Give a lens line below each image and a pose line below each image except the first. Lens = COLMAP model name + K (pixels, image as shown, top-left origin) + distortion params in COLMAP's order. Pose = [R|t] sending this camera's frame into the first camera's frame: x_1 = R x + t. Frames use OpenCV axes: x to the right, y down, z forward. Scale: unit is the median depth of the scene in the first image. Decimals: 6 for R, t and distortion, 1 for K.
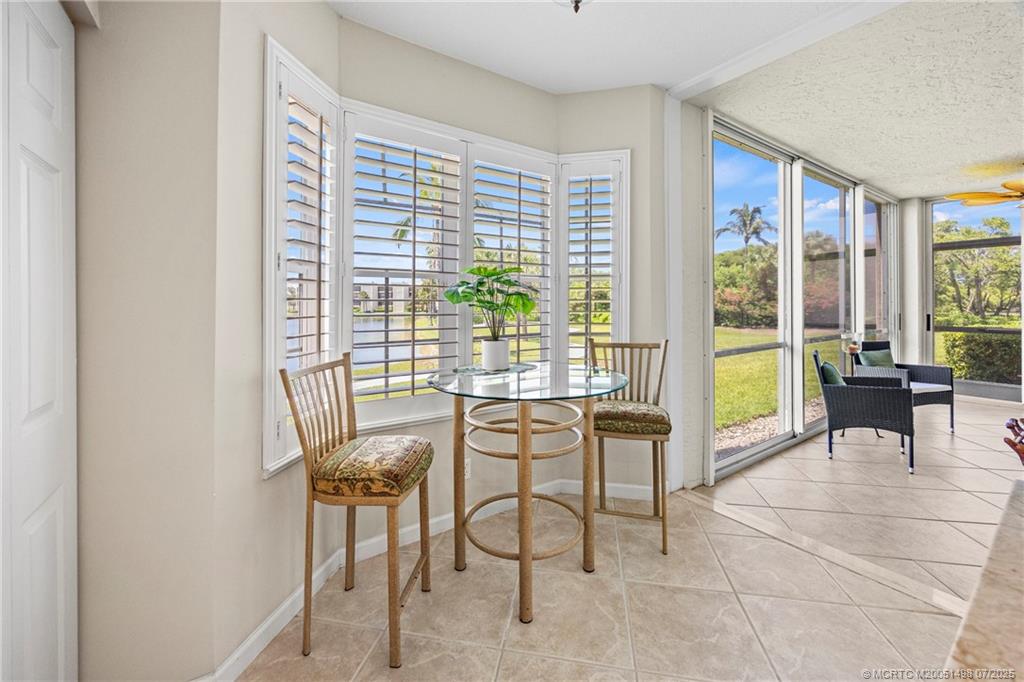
lens RADIAL K [[404.0, 0, 511.0], [0, 404.0, 304.4], [0, 0, 1]] dist [-0.001064, -0.000190]
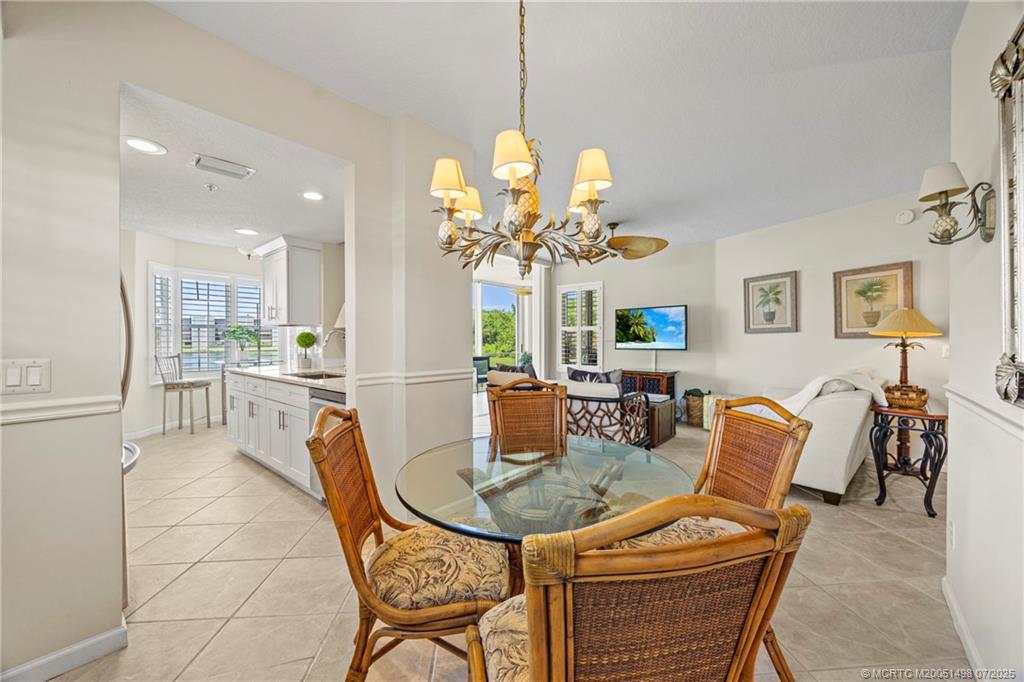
lens RADIAL K [[390.7, 0, 514.1], [0, 390.7, 342.7], [0, 0, 1]] dist [-0.001873, -0.000077]
pose [[0.963566, 0.000098, 0.267470, 0.416049], [-0.002193, 0.999969, 0.007533, 0.003349], [-0.267461, -0.007845, 0.963537, -0.841316]]
